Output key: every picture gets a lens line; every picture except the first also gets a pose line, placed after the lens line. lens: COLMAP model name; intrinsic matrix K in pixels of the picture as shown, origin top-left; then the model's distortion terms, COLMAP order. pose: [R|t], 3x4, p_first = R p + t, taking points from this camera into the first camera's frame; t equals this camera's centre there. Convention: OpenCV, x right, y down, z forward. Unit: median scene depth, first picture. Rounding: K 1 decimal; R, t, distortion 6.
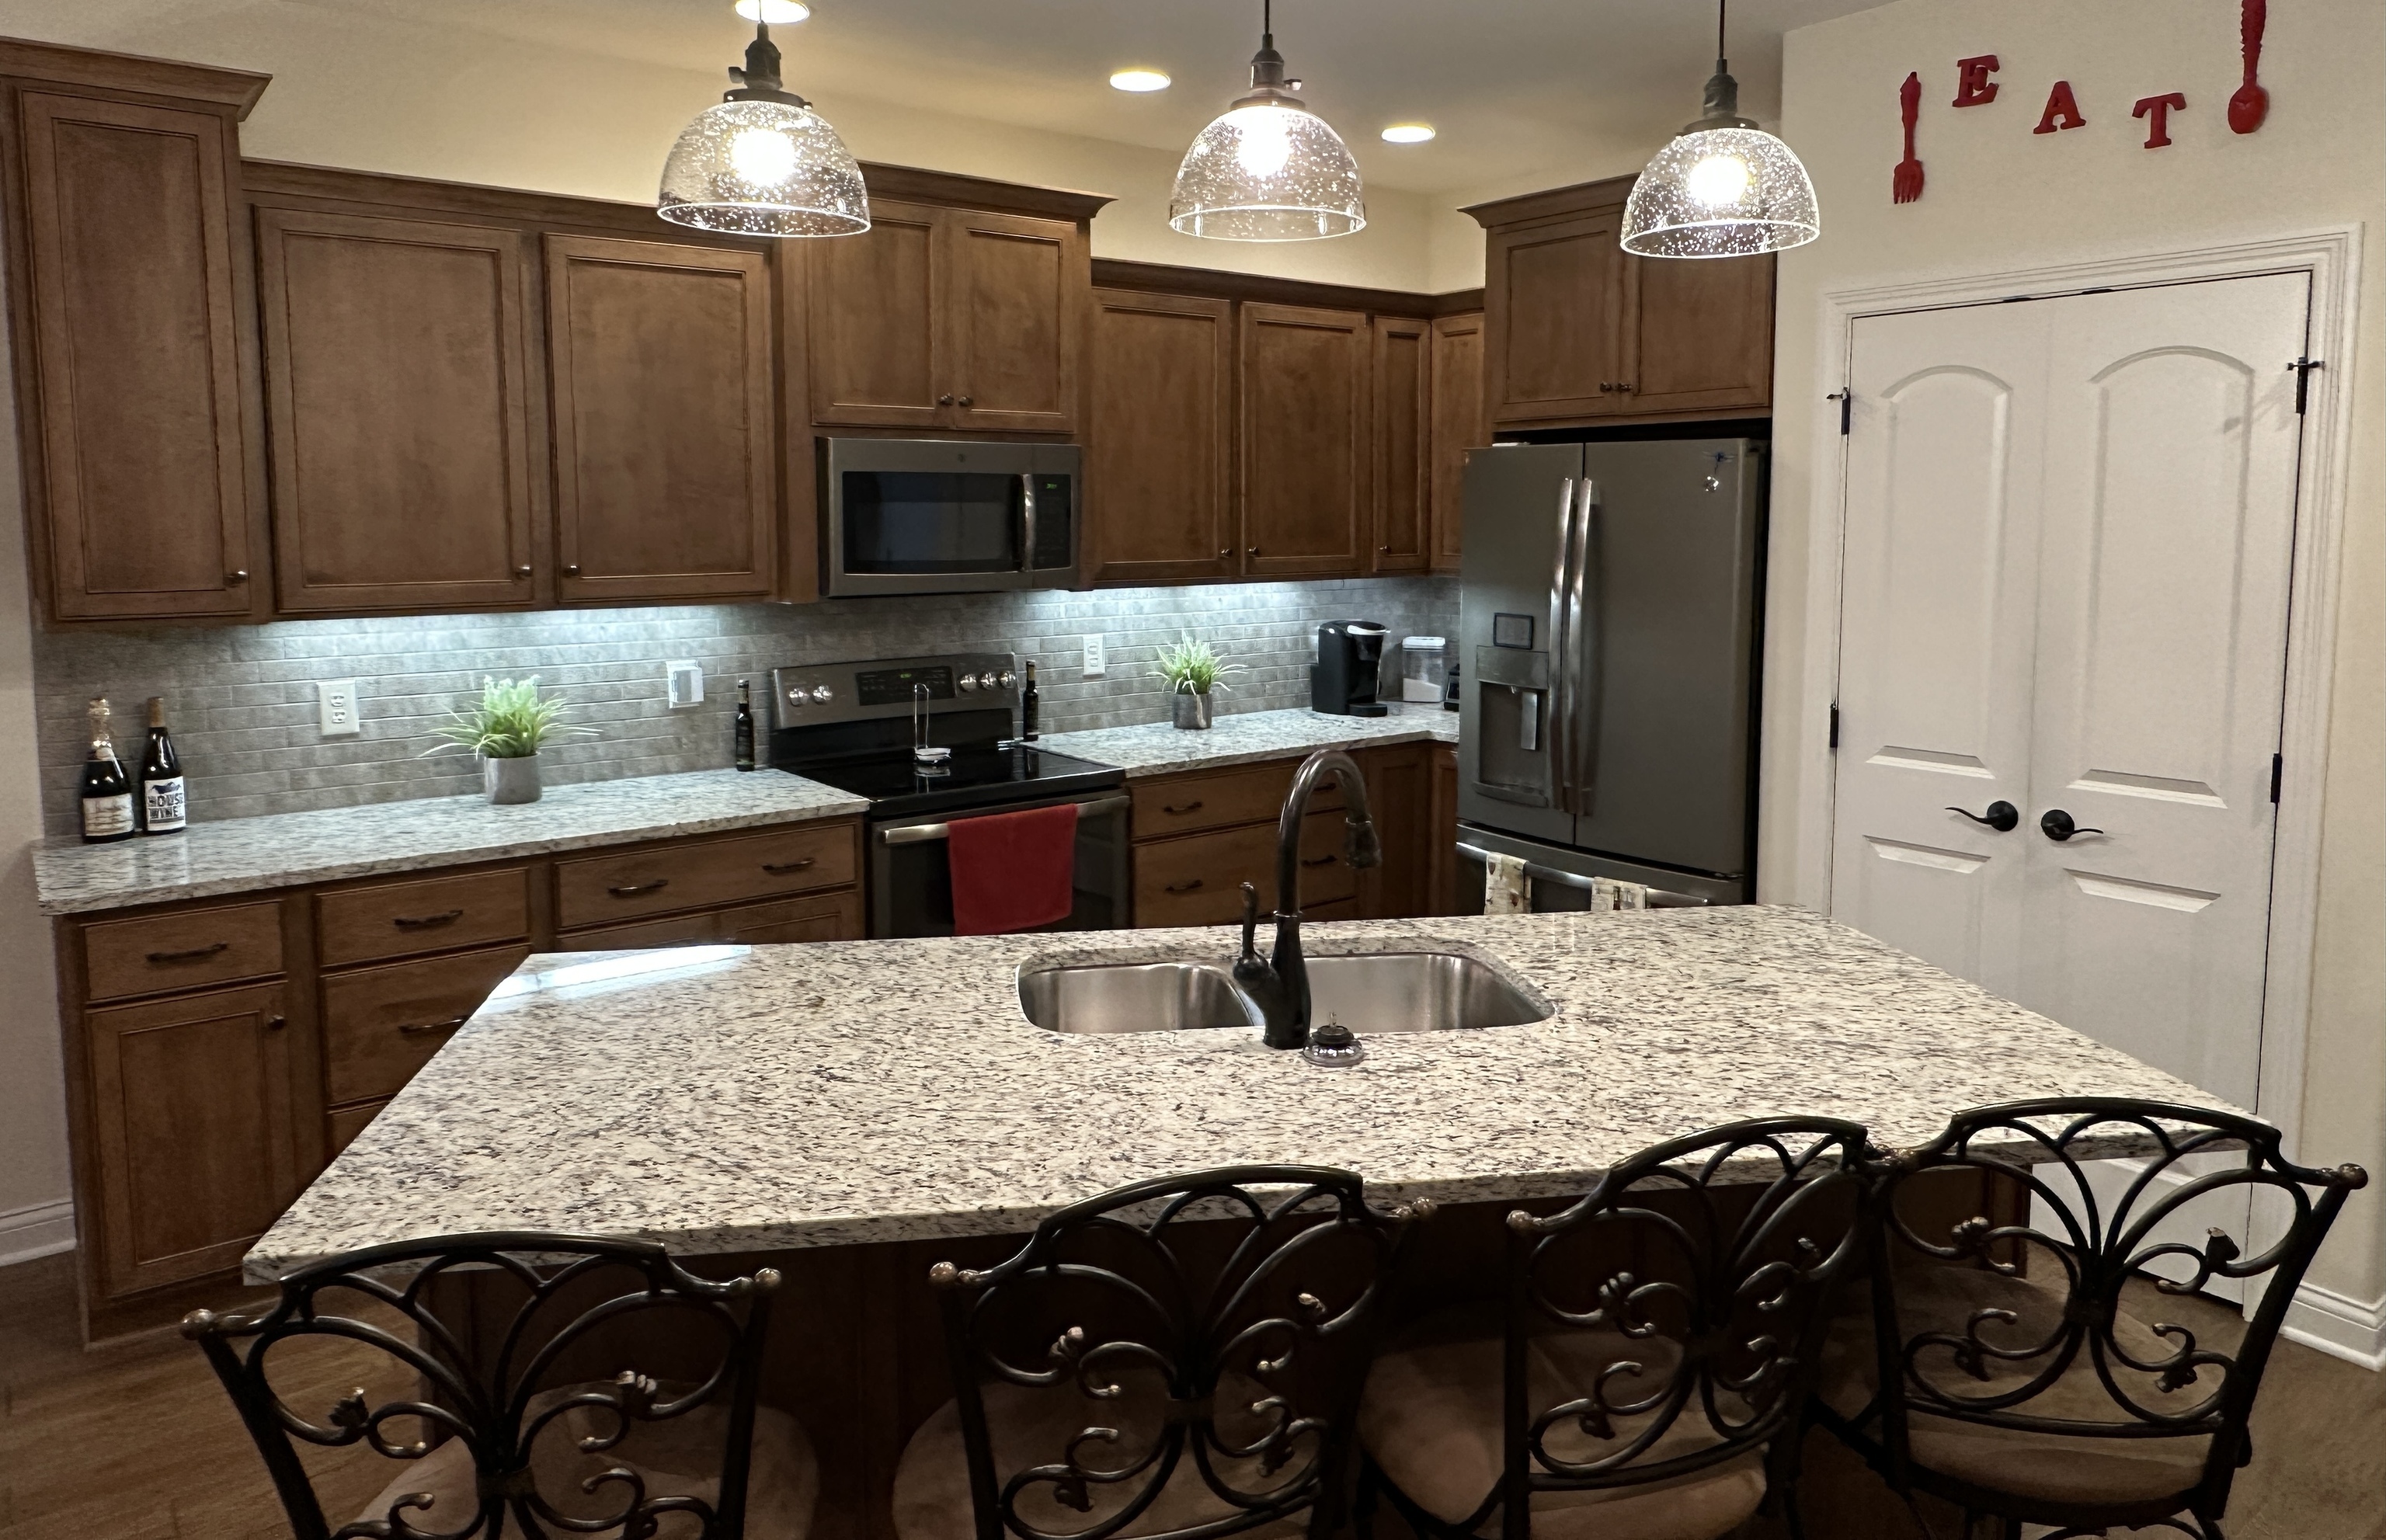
lens RADIAL K [[1618.1, 0, 1185.8], [0, 1618.1, 645.0], [0, 0, 1]] dist [-0.000814, -0.004146]
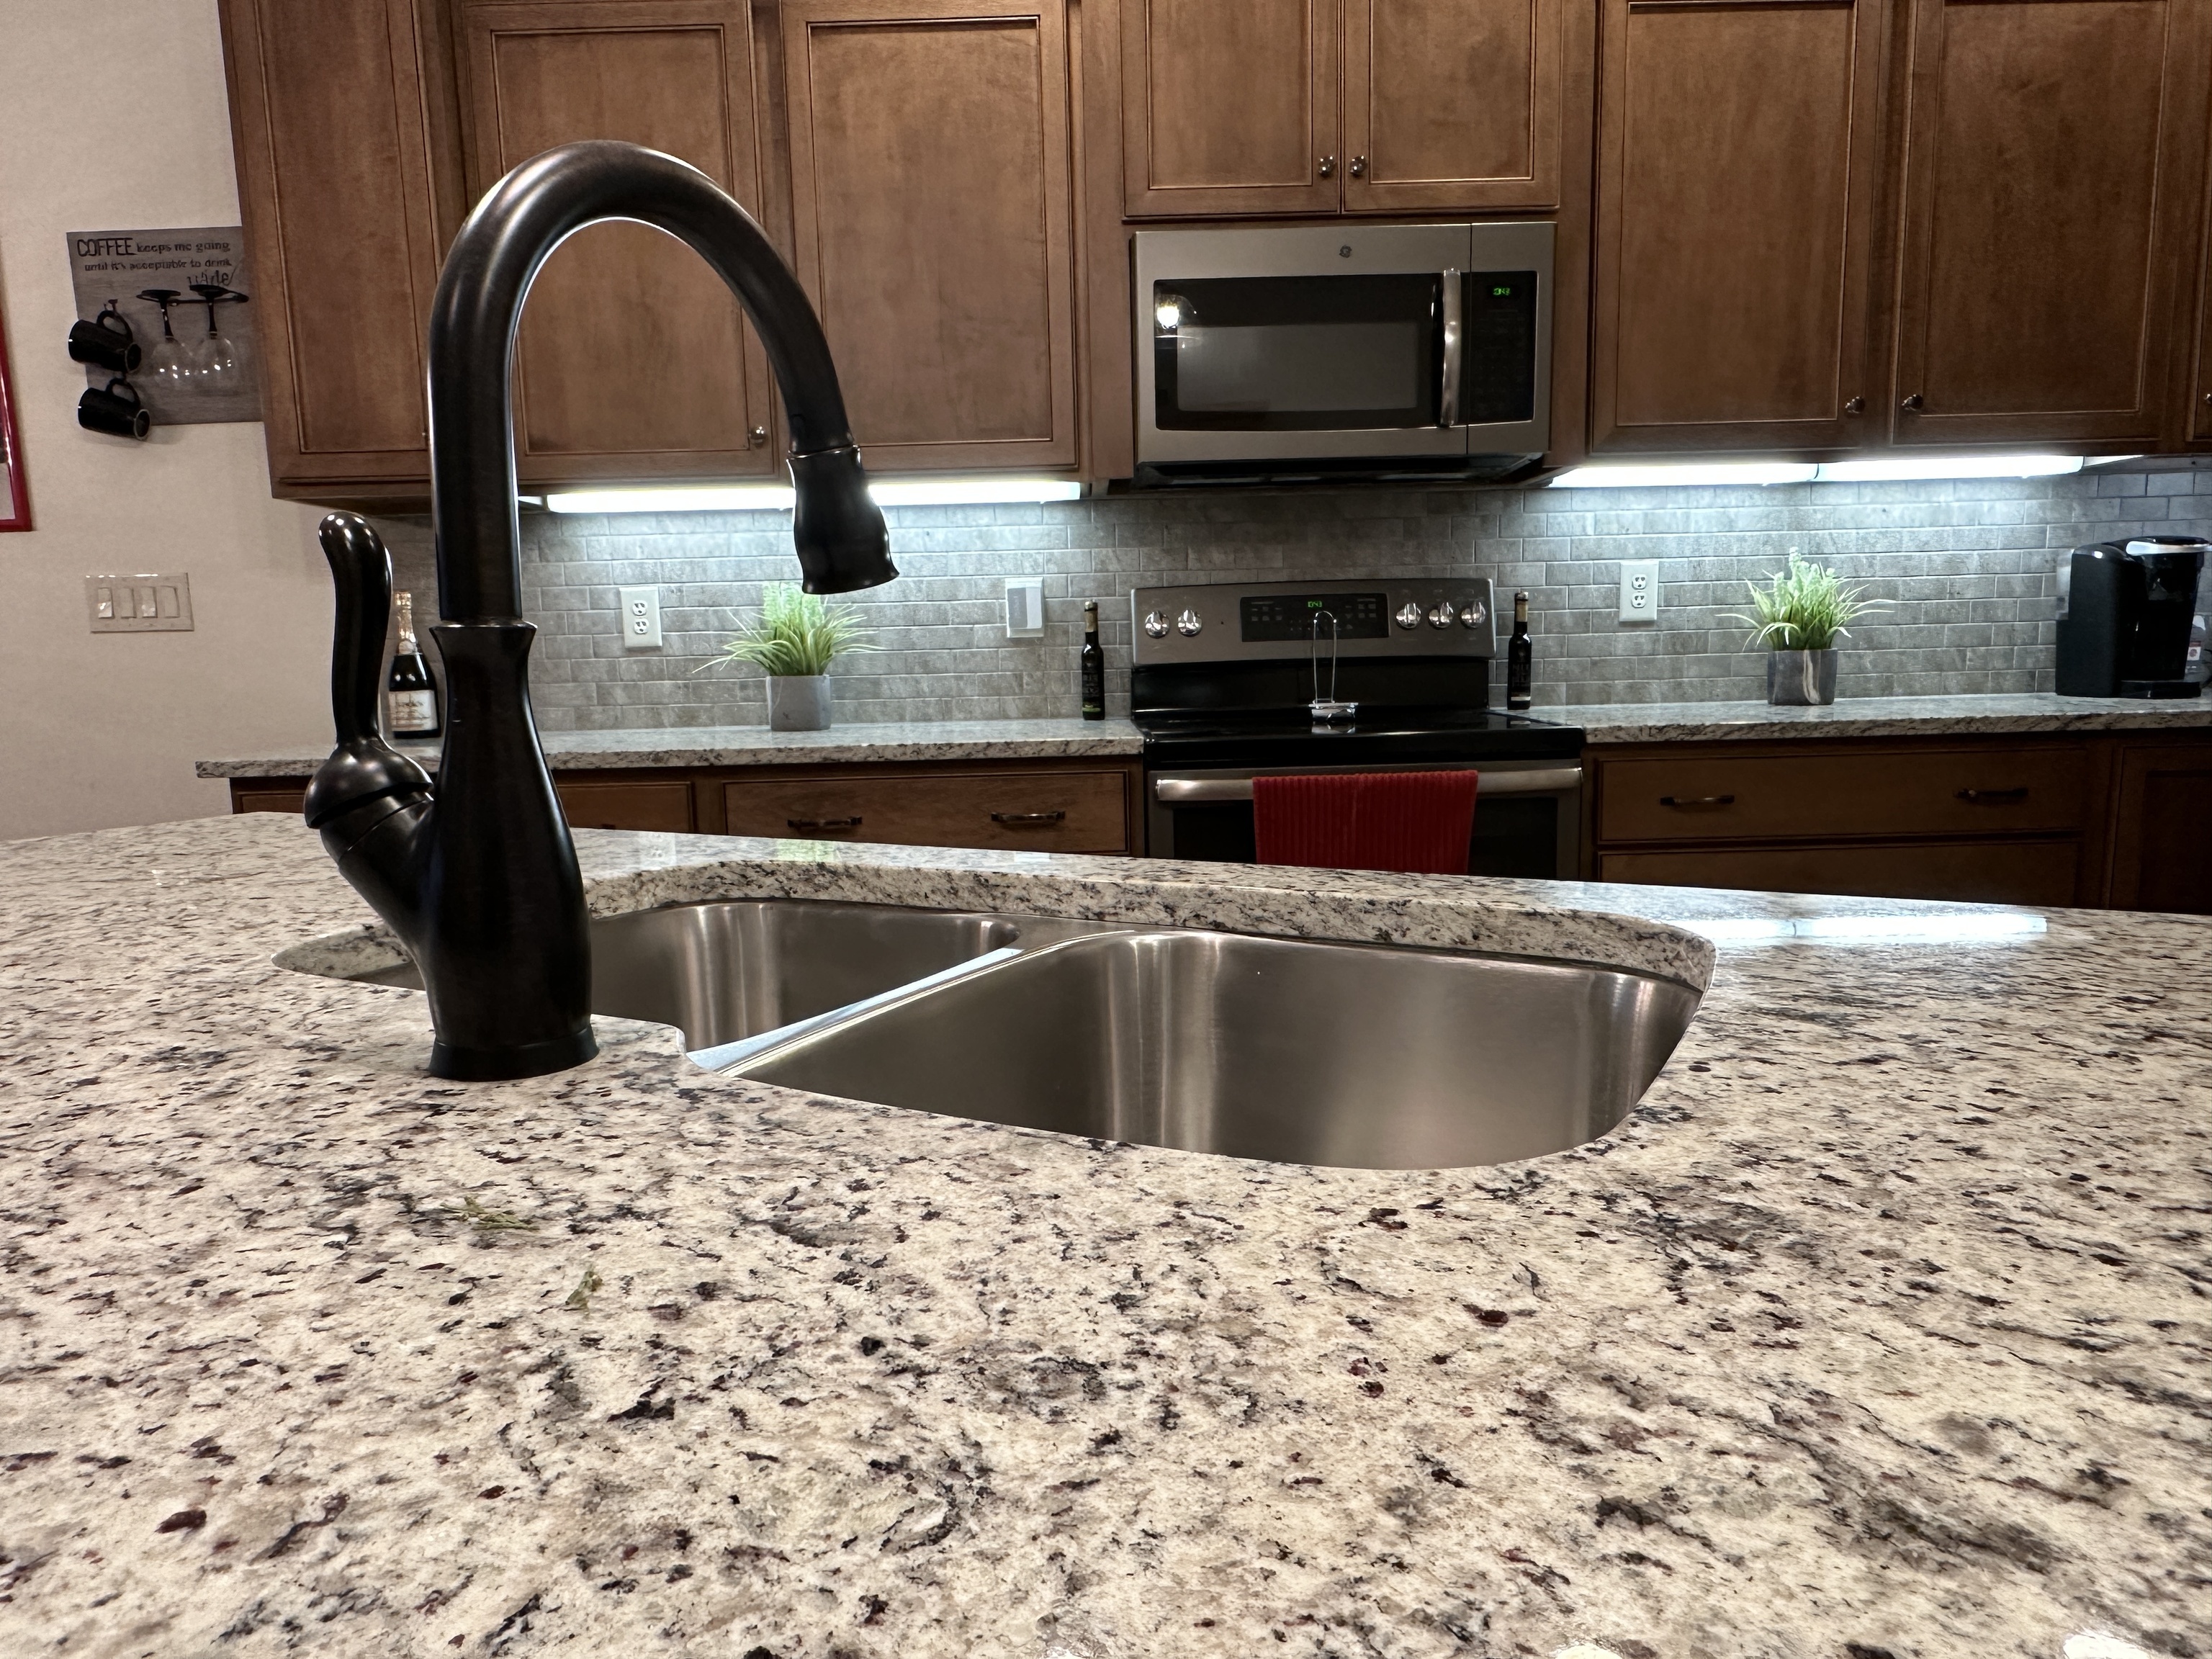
lens RADIAL K [[1471.6, 0, 1074.4], [0, 1471.6, 871.5], [0, 0, 1]] dist [-0.006136, 0.005539]
pose [[0.794918, 0.074984, -0.602065, 0.174486], [-0.030974, 0.996055, 0.083158, 0.102656], [0.605925, -0.047456, 0.794105, 0.473176]]
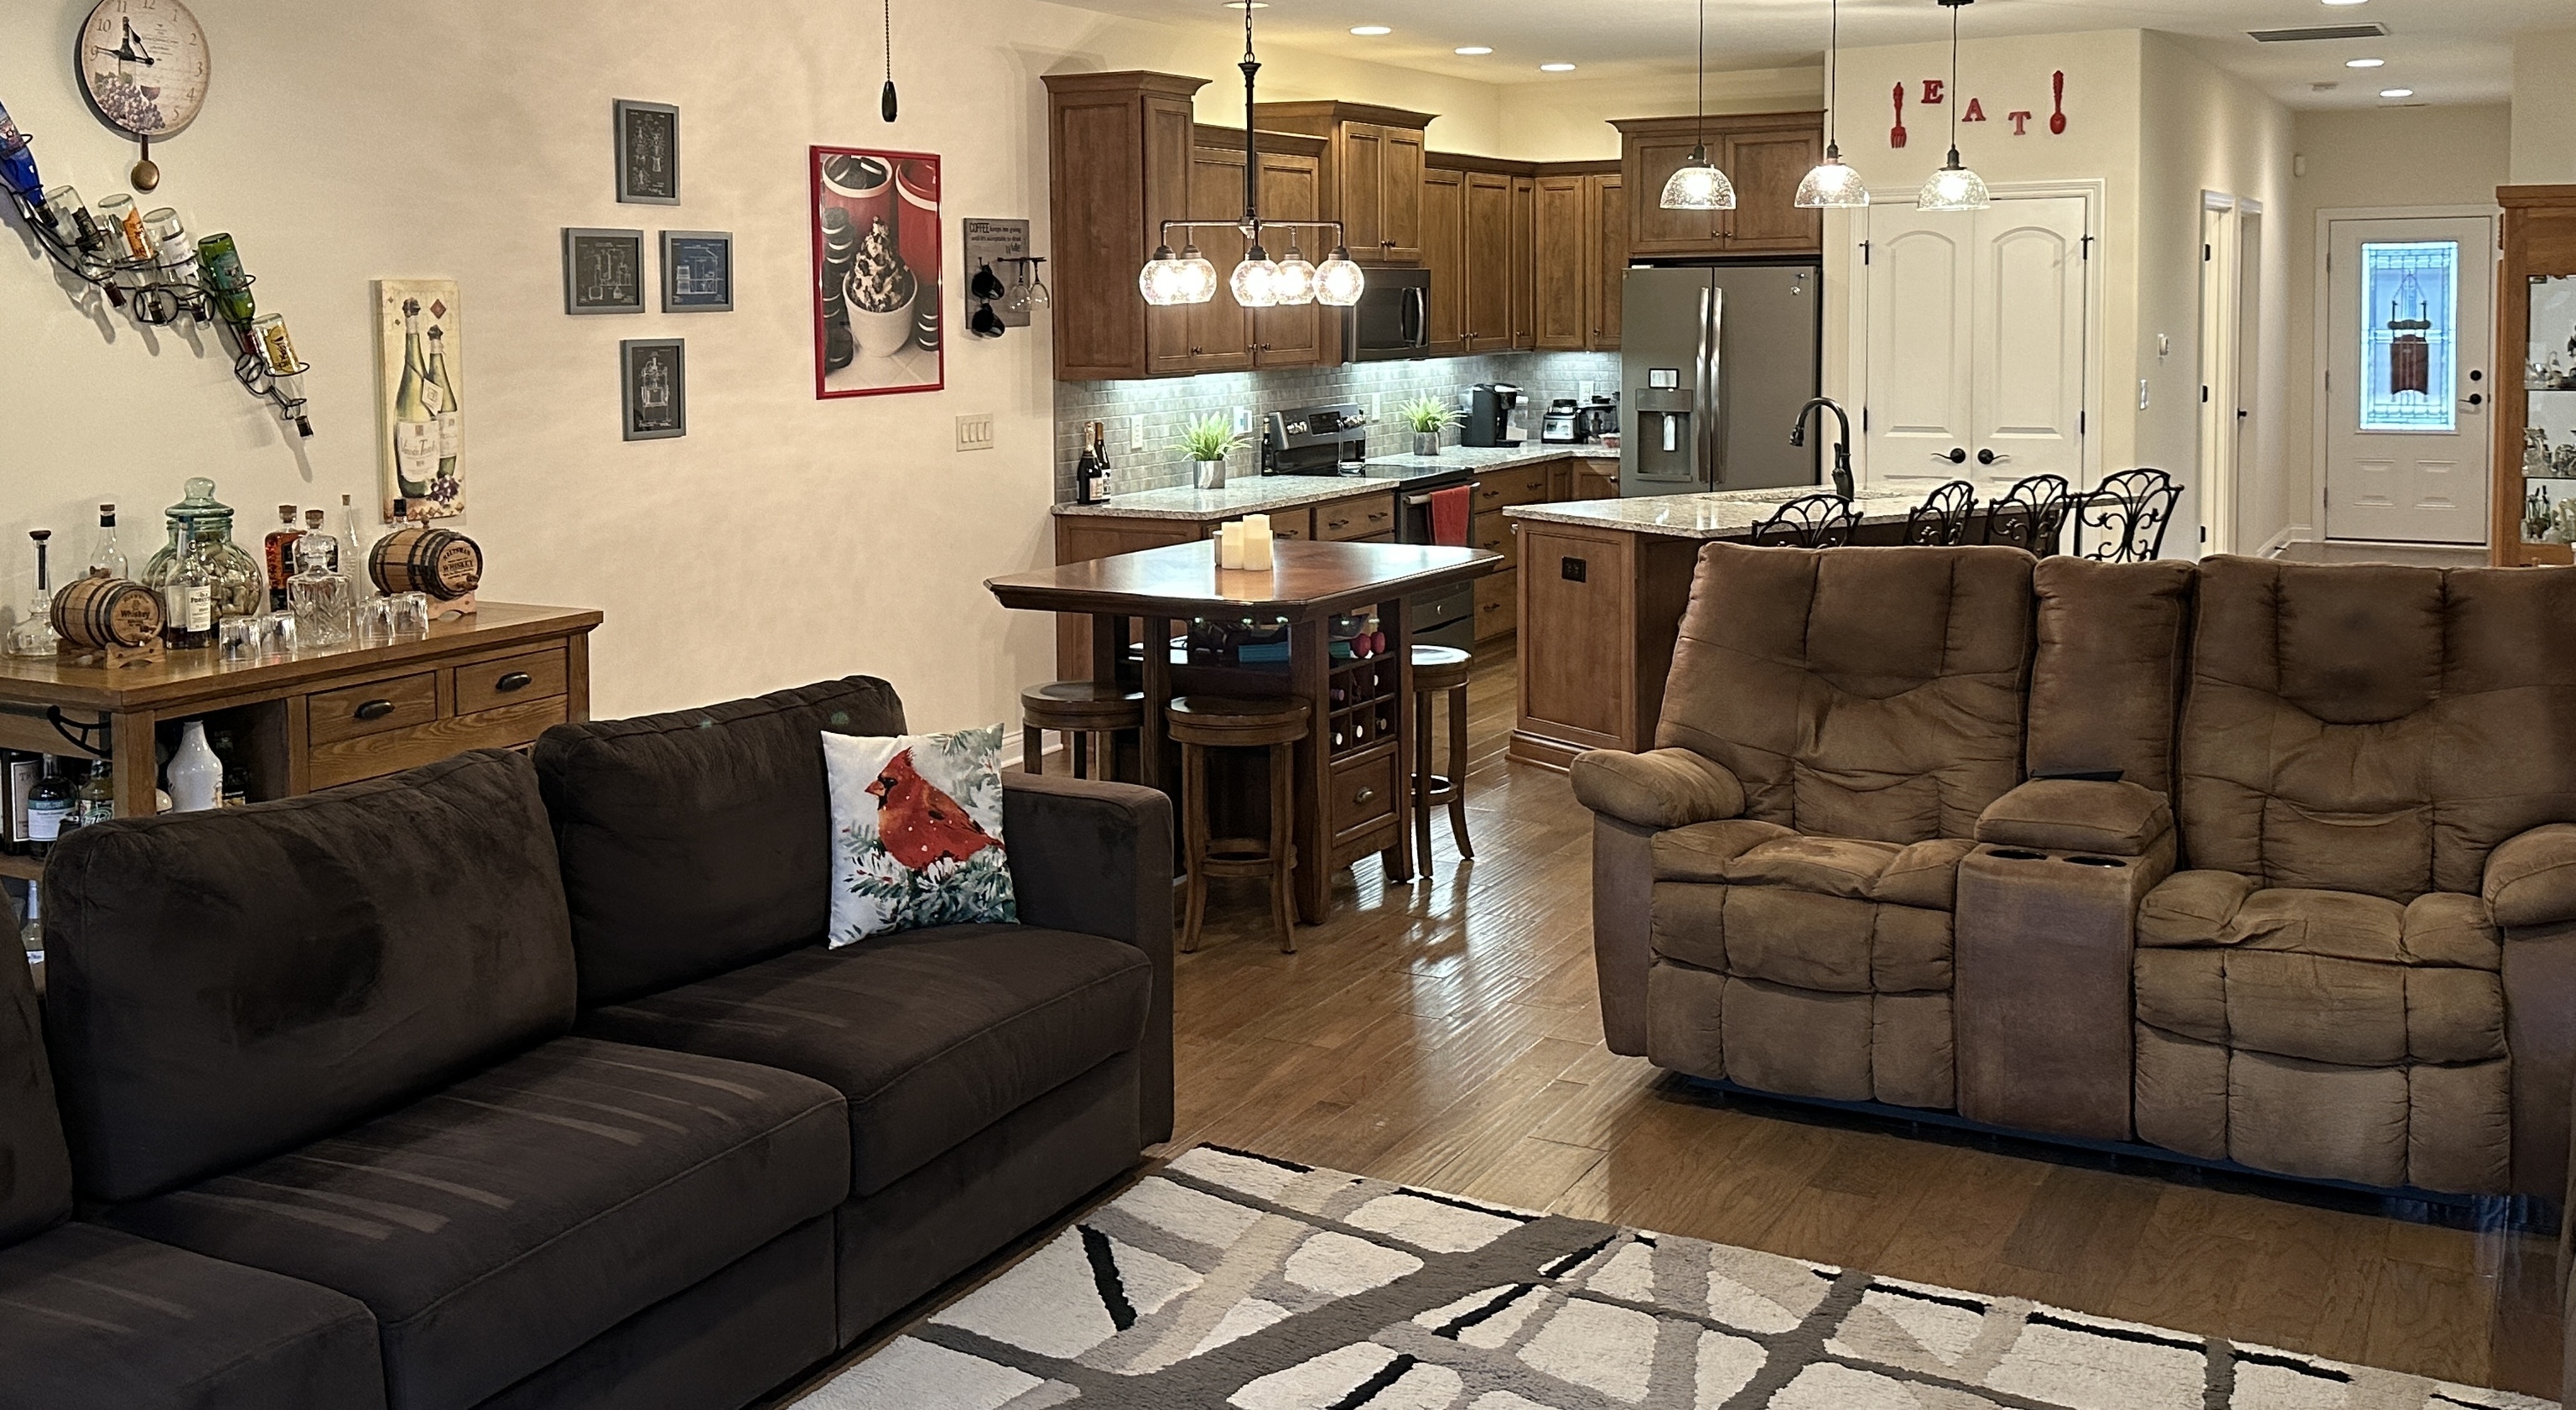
lens RADIAL K [[2528.2, 0, 1187.1], [0, 2528.2, 449.6], [0, 0, 1]] dist [0.022704, 0.000000]
pose [[0.920888, -0.032959, 0.388432, -1.456277], [0.042867, 0.998938, -0.016868, 0.100279], [-0.387463, 0.032184, 0.921323, -1.391708]]
